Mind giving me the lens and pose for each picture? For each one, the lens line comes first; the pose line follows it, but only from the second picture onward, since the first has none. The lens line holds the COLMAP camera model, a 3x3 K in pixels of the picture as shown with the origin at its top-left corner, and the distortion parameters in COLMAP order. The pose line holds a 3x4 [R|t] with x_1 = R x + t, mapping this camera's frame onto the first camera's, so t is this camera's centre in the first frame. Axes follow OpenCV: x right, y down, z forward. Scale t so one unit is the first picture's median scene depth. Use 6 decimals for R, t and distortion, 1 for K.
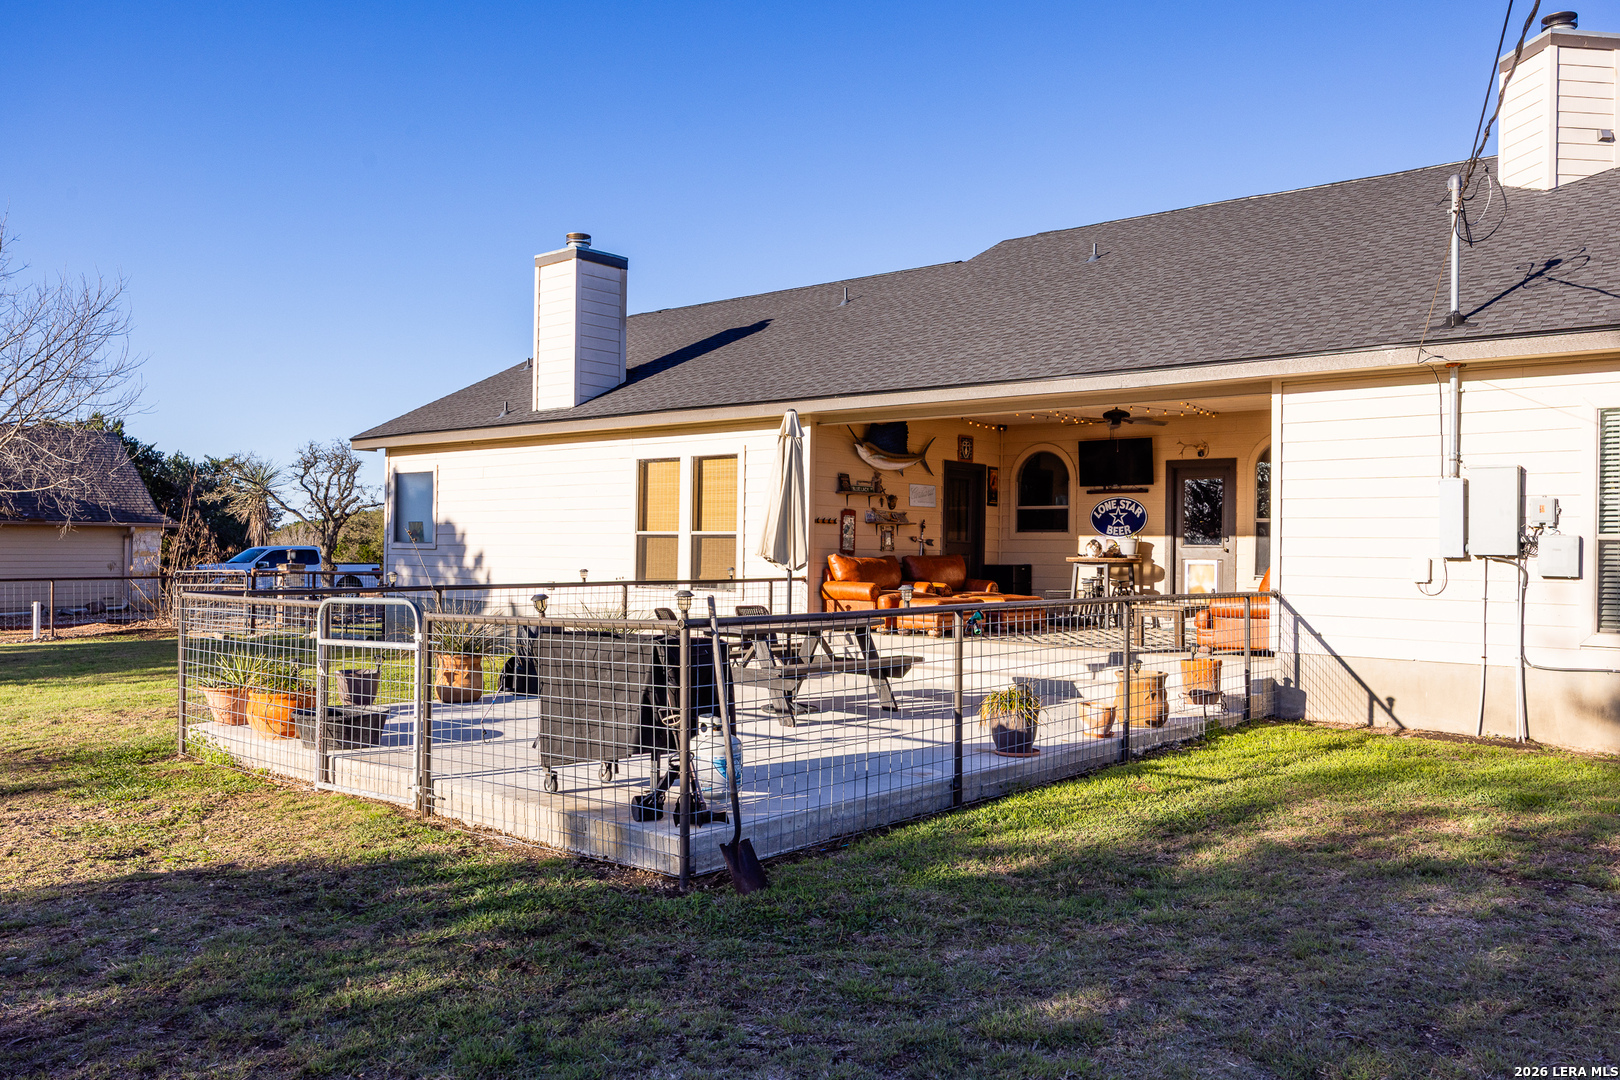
lens RADIAL K [[1237.9, 0, 810.0], [0, 1237.9, 540.0], [0, 0, 1]] dist [-0.000865, -0.008657]
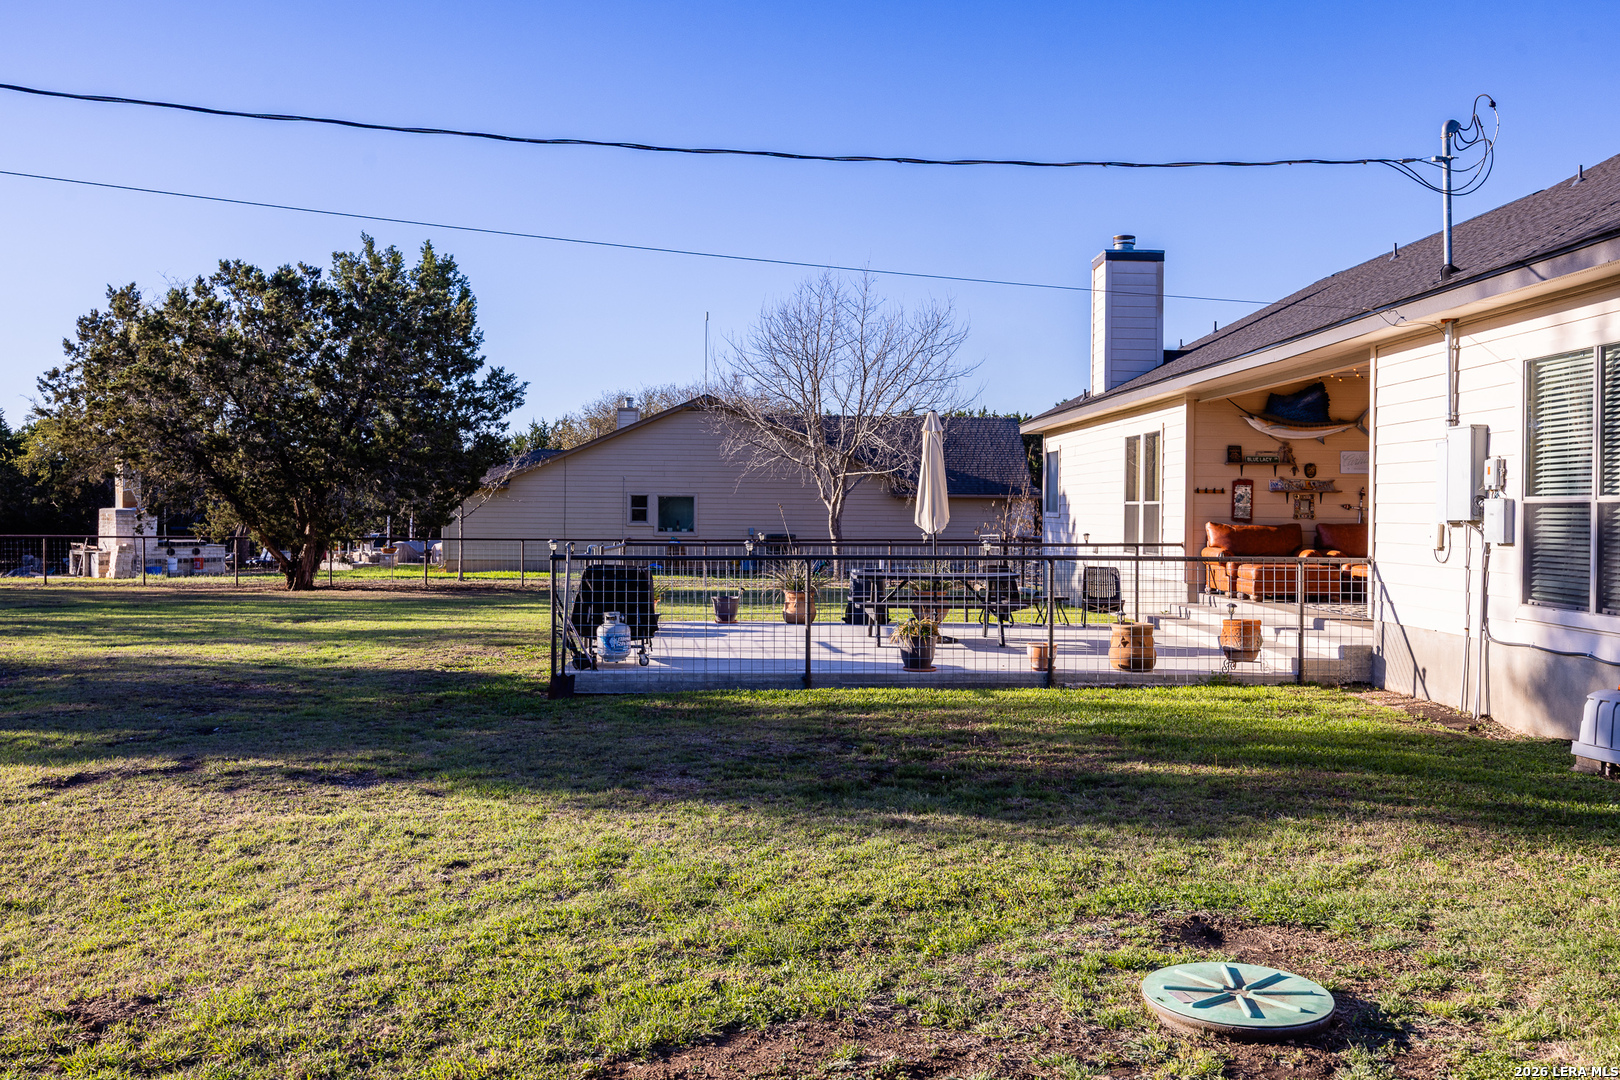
lens RADIAL K [[1378.3, 0, 812.1], [0, 1378.3, 510.4], [0, 0, 1]] dist [-0.001356, -0.005997]
pose [[0.671440, -0.002053, -0.741056, 0.616495], [-0.000464, 0.999995, -0.003191, 0.005145], [0.741059, 0.002486, 0.671436, -0.047484]]
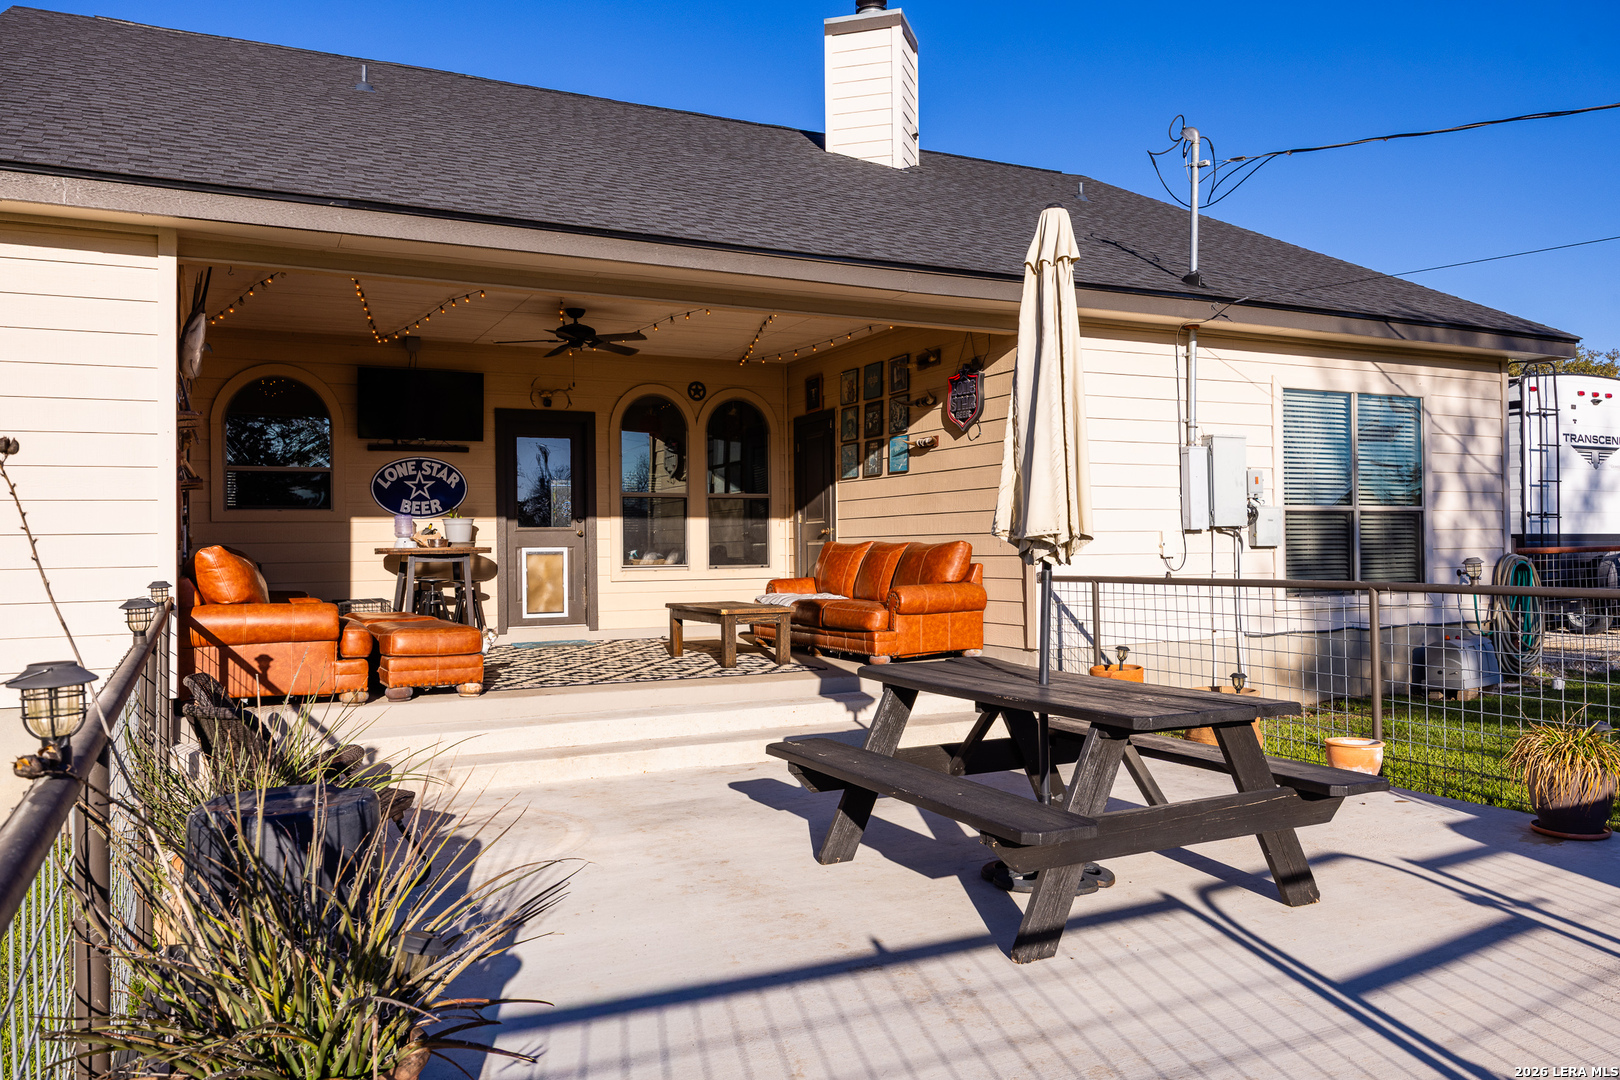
lens RADIAL K [[1218.6, 0, 810.9], [0, 1218.6, 547.2], [0, 0, 1]] dist [-0.012822, -0.003044]
pose [[0.382676, -0.016143, 0.923742, -0.285418], [0.009567, 0.999863, 0.013510, 0.007262], [-0.923833, 0.003667, 0.382778, 0.574906]]
